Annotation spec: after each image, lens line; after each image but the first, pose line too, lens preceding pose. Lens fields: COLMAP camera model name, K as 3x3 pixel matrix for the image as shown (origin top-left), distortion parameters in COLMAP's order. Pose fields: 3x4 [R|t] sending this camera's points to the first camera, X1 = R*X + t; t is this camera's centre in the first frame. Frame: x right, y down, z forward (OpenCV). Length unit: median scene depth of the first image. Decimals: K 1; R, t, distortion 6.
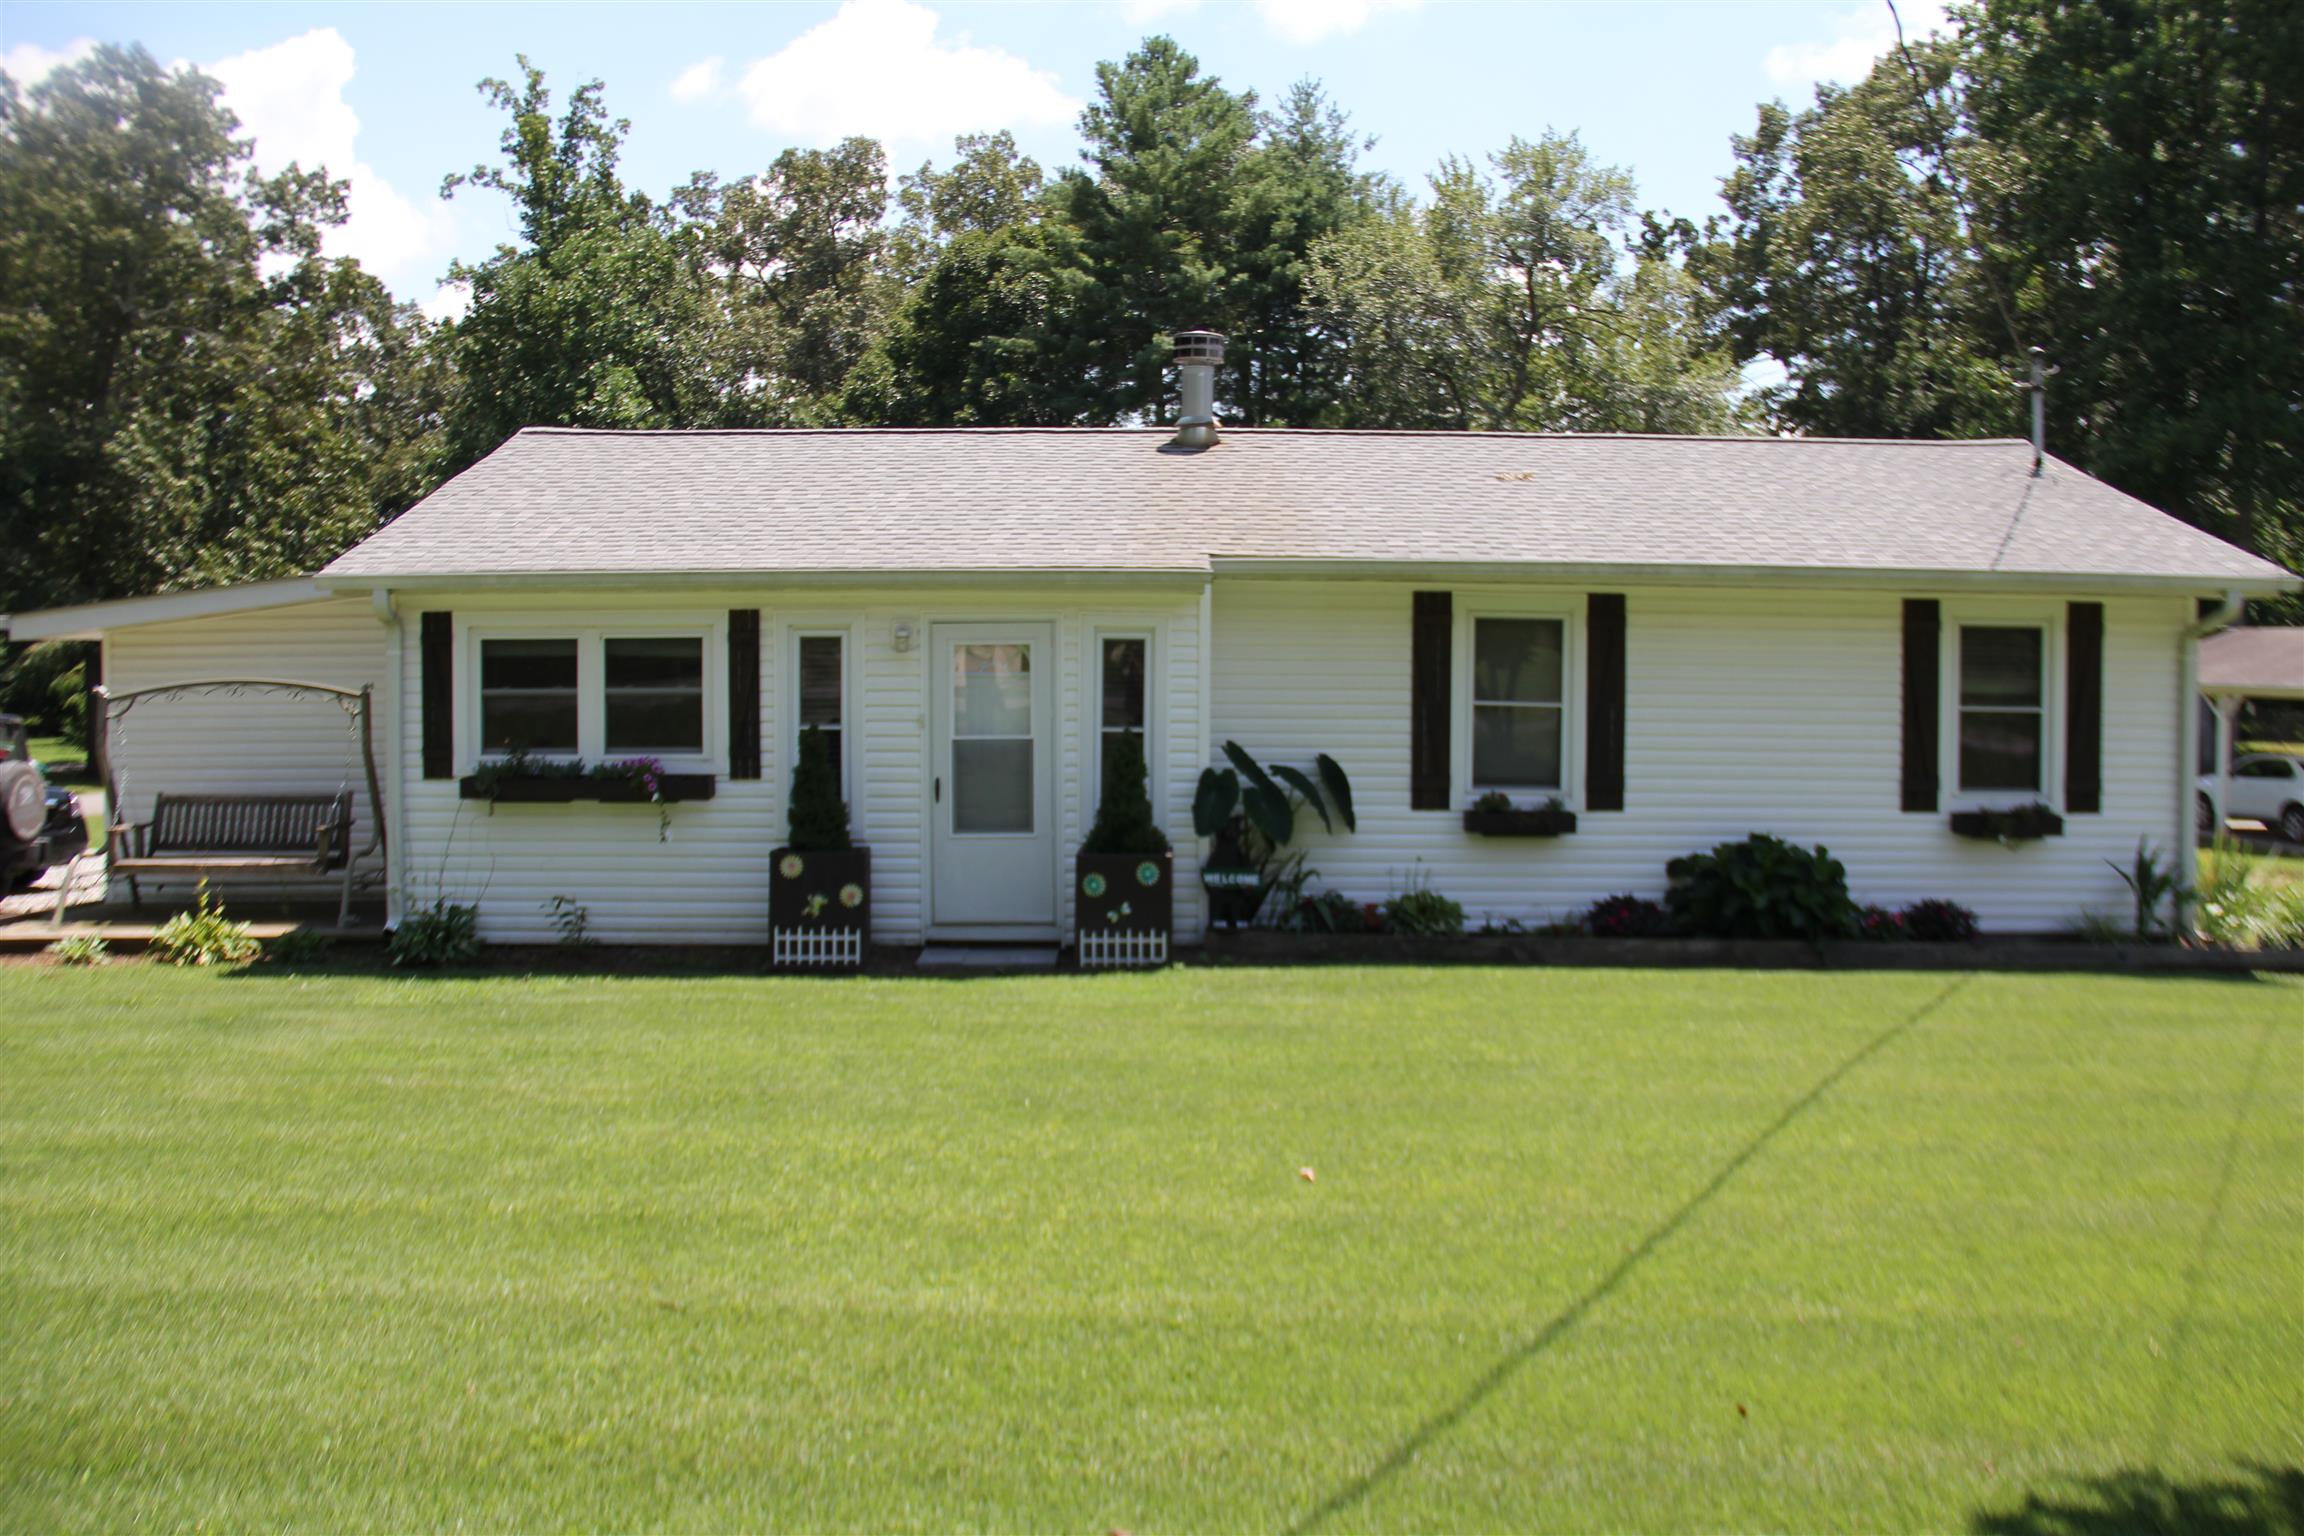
lens RADIAL K [[1844.5, 0, 1221.9], [0, 1844.5, 787.5], [0, 0, 1]] dist [-0.145615, 0.063316]
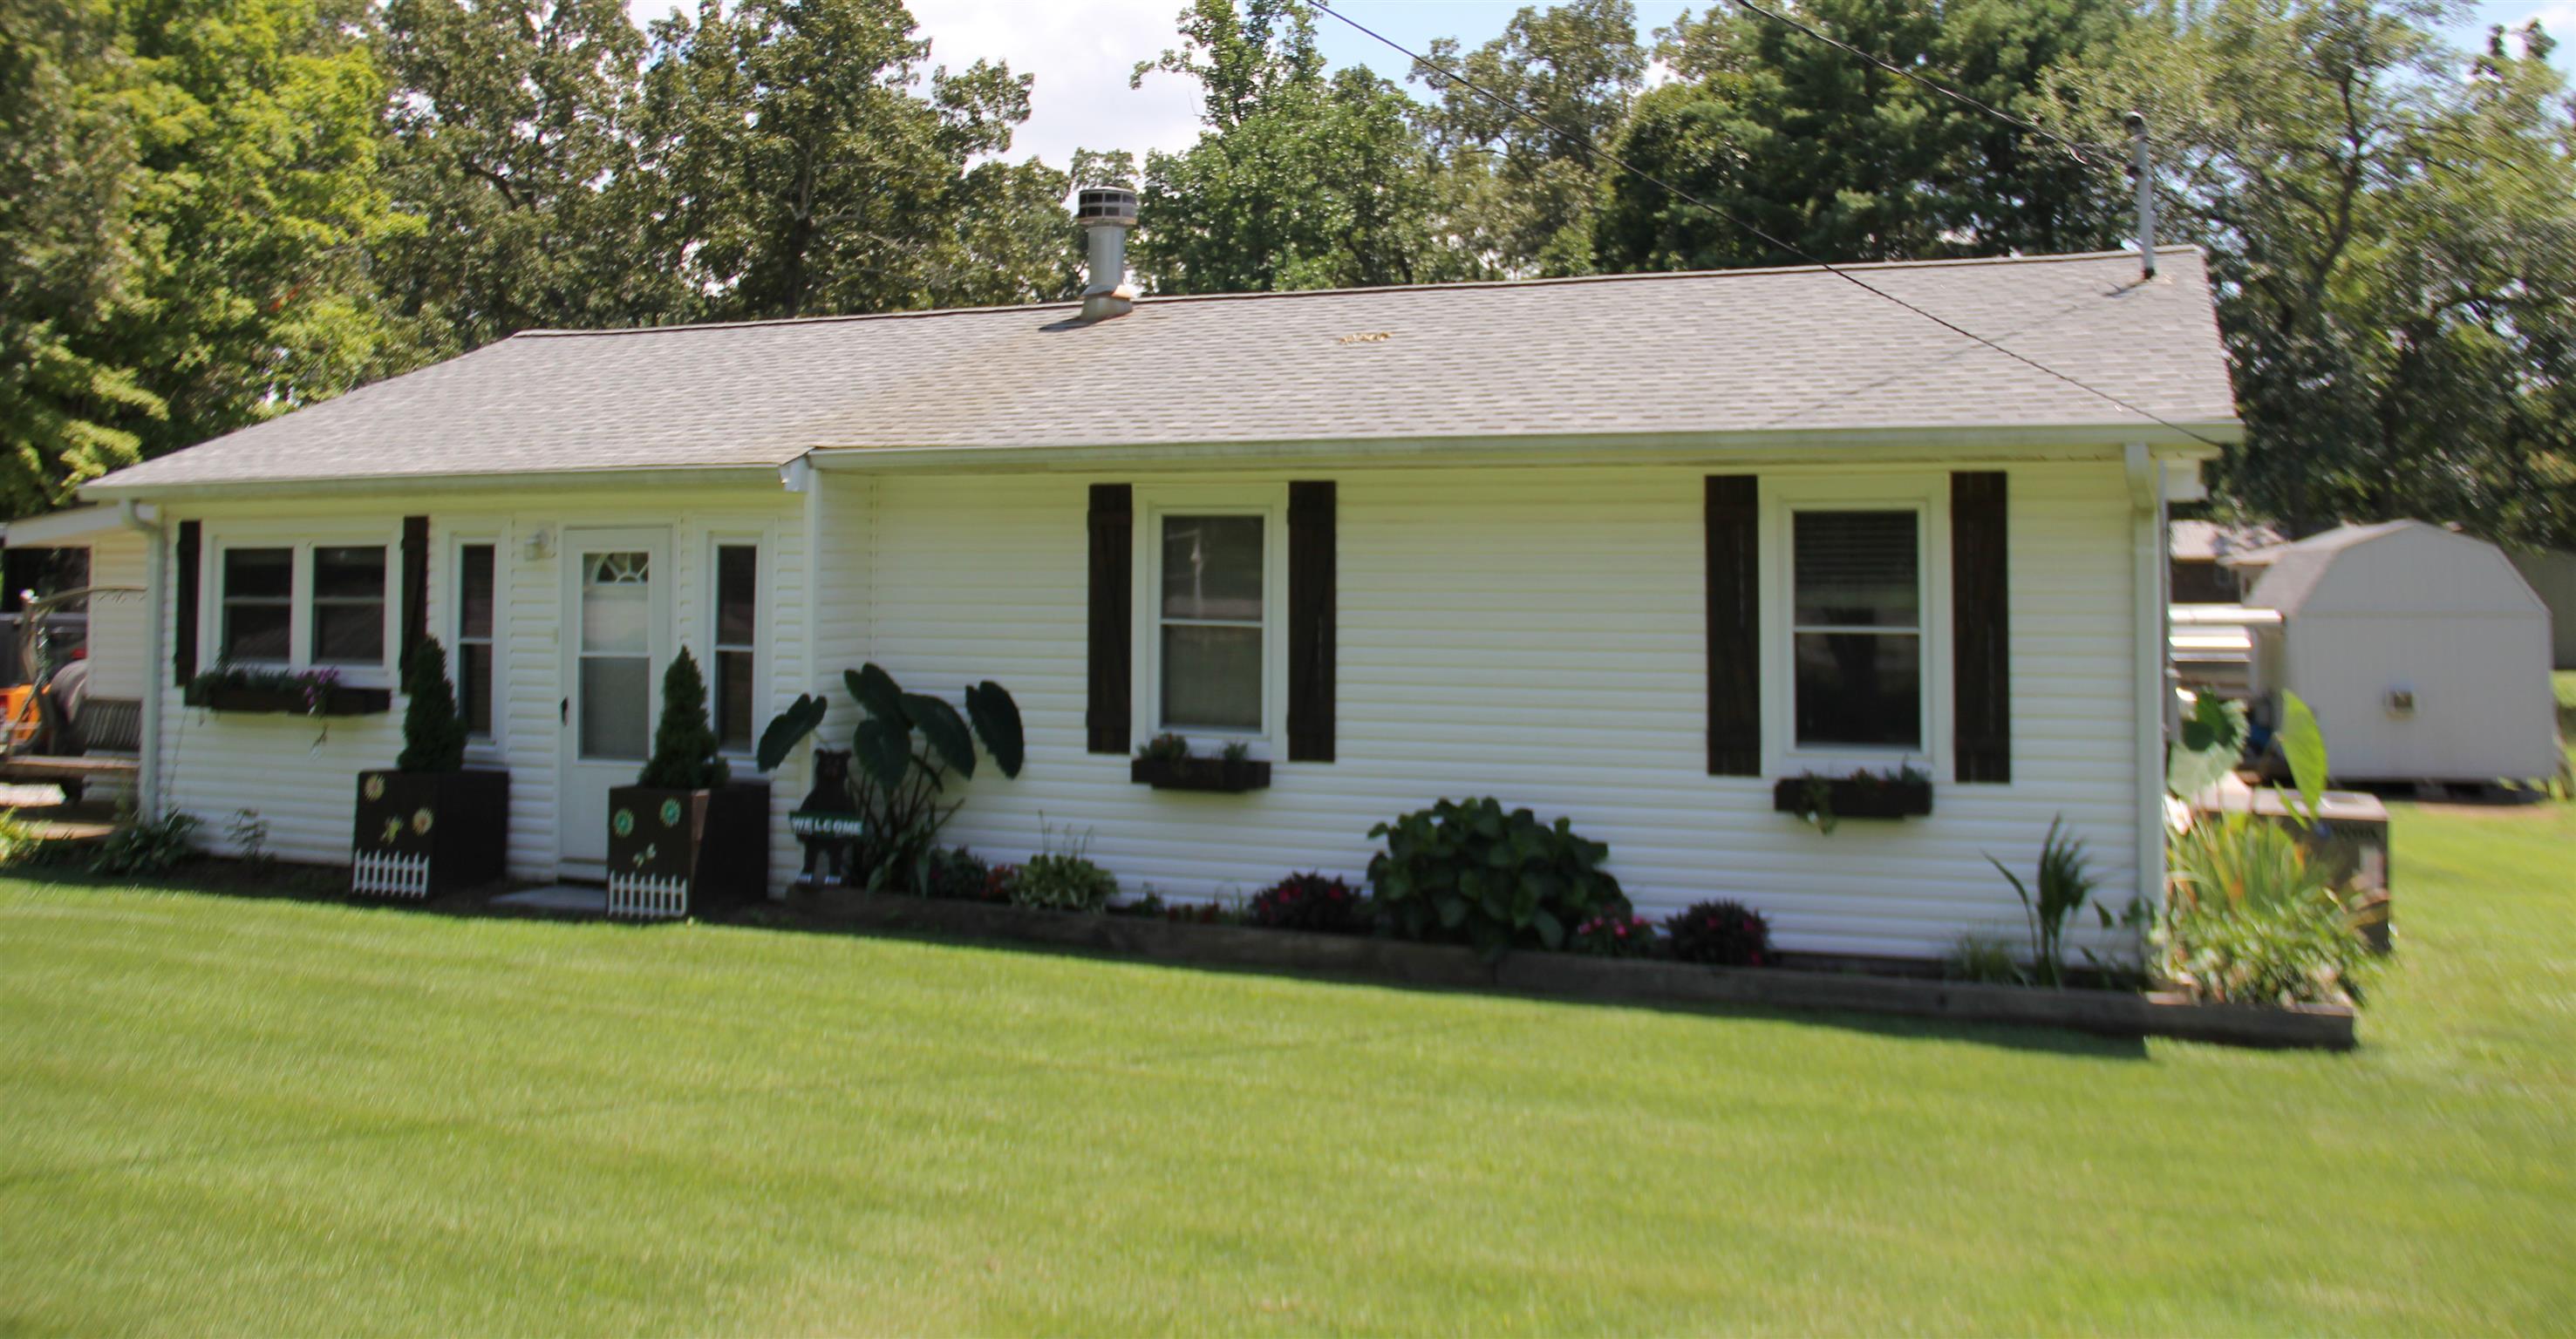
lens RADIAL K [[2099.3, 0, 1268.3], [0, 2099.3, 522.7], [0, 0, 1]] dist [-0.128690, 0.052454]
pose [[0.927976, -0.011549, -0.372461, 0.525228], [-0.023480, 0.995721, -0.089375, -0.008049], [0.371900, 0.091683, 0.923734, 0.166400]]
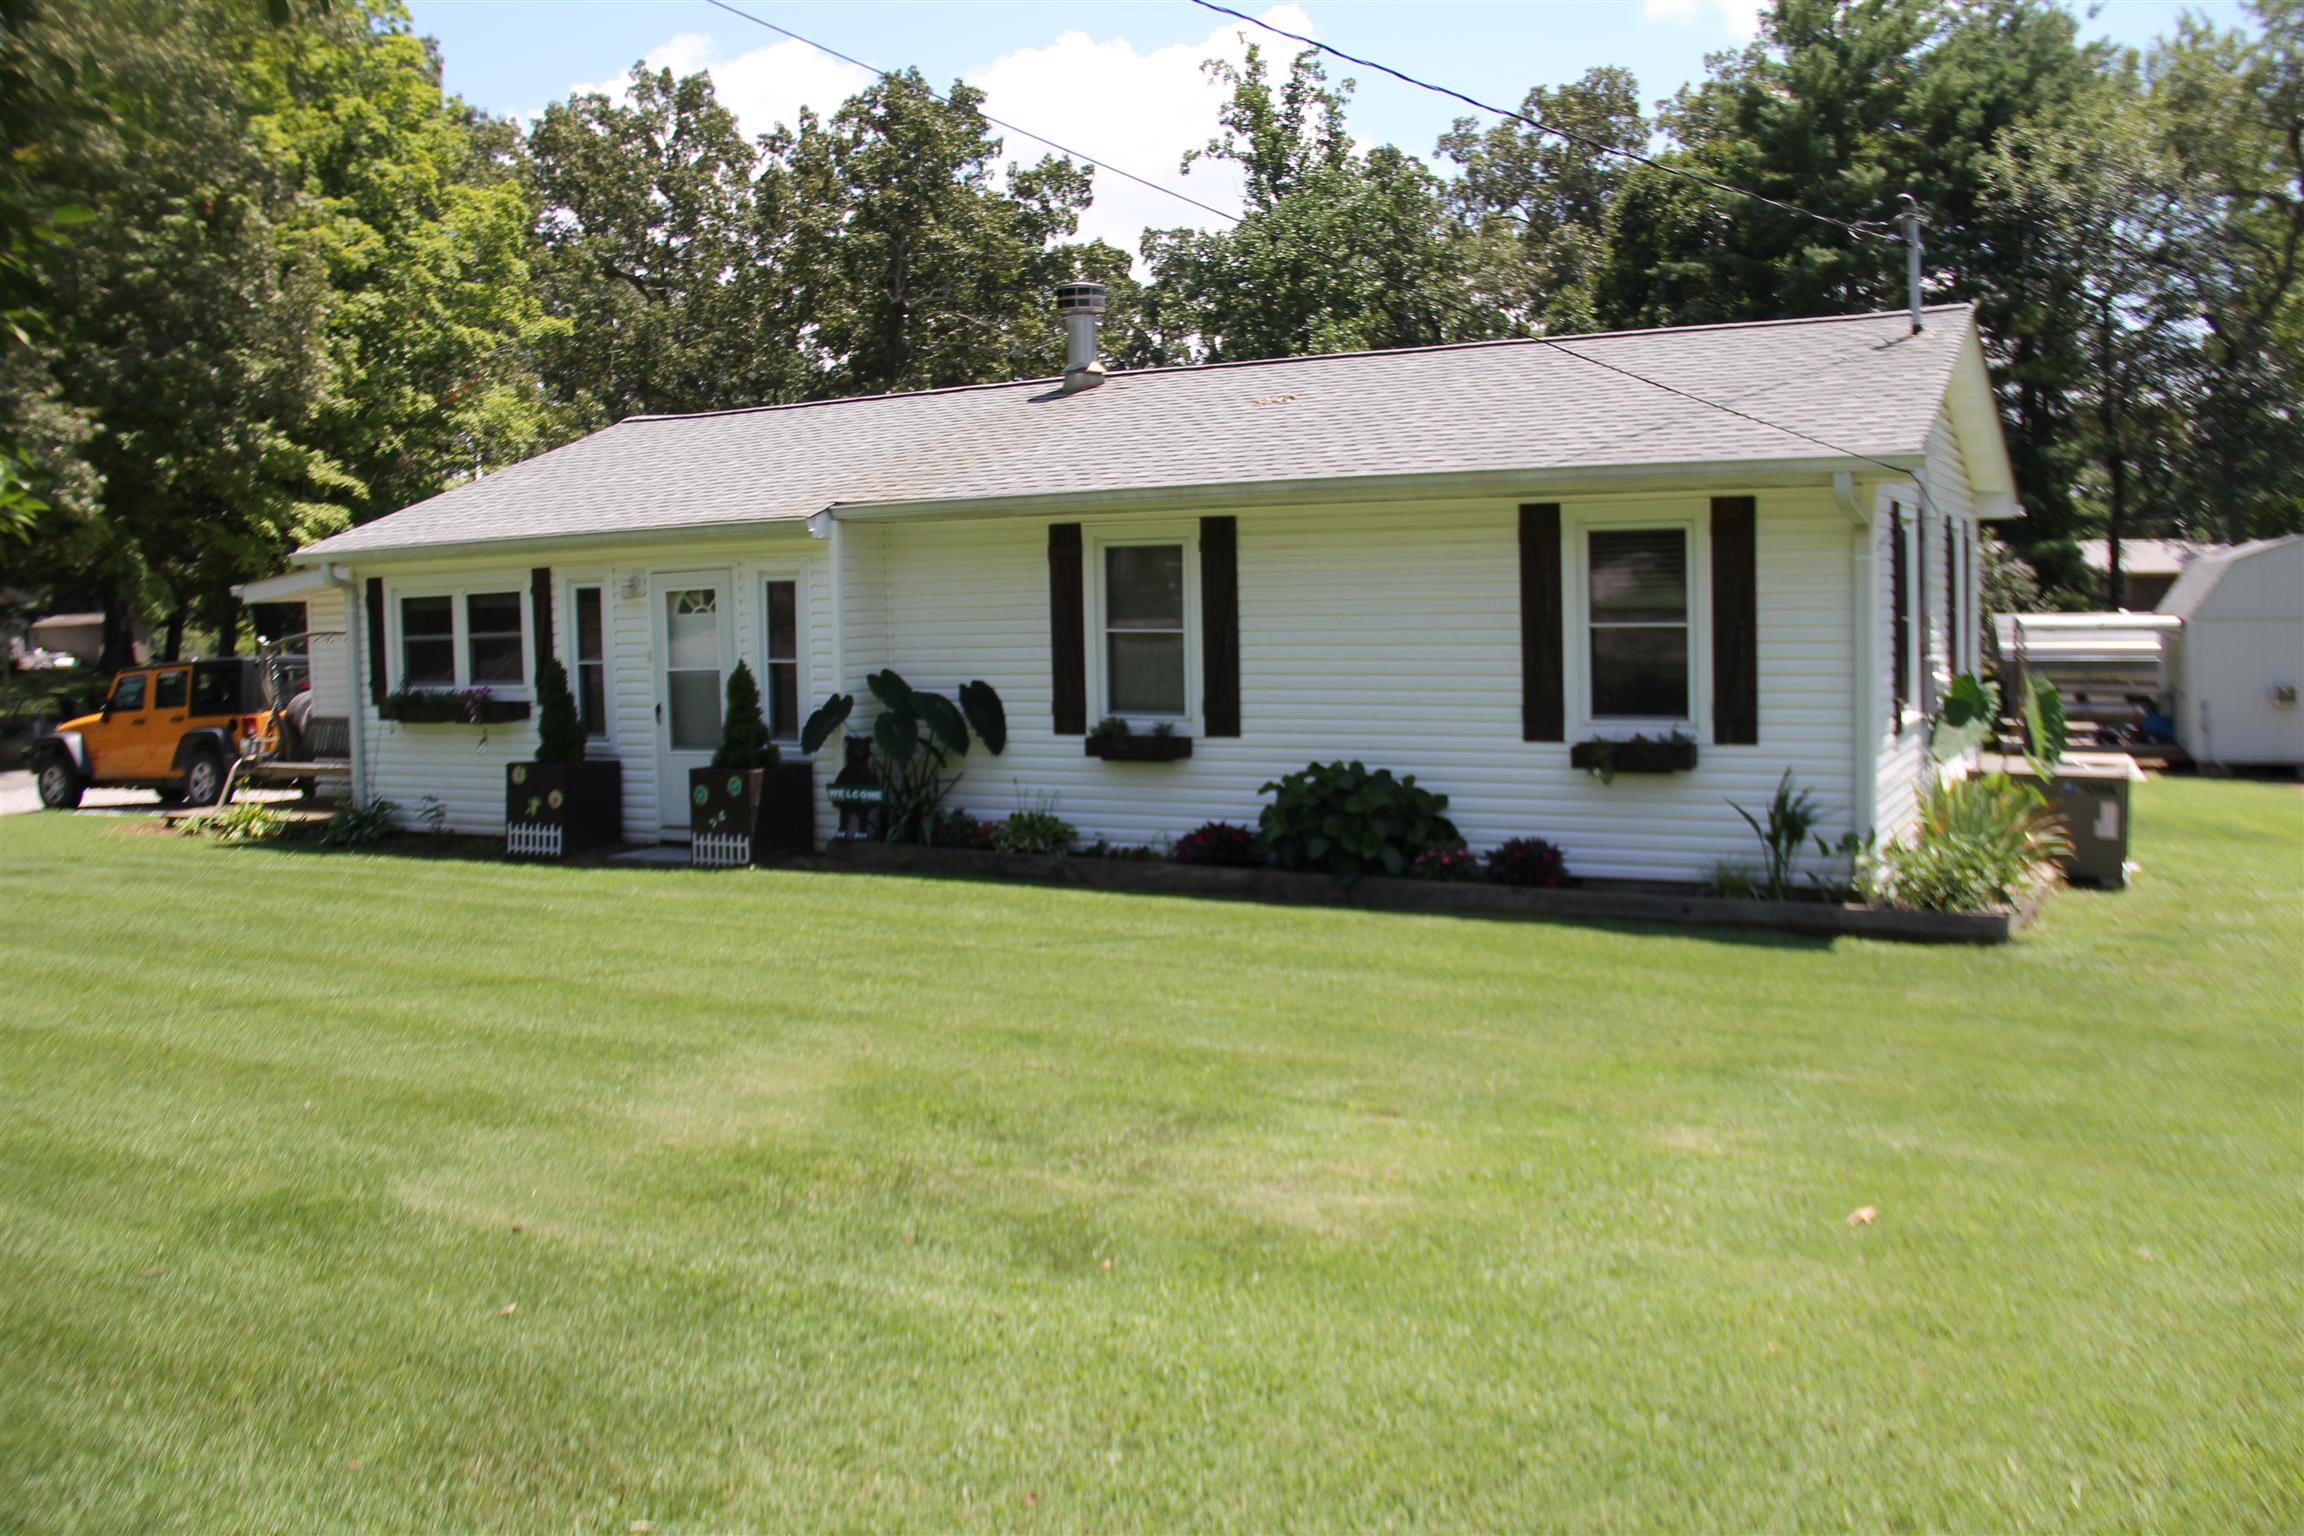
lens RADIAL K [[1844.5, 0, 1149.6], [0, 1844.5, 754.3], [0, 0, 1]] dist [-0.145615, 0.063316]
pose [[0.888586, 0.012597, -0.458537, 0.635153], [-0.004911, 0.999827, 0.017951, 0.004687], [0.458683, -0.013699, 0.888494, 0.093325]]
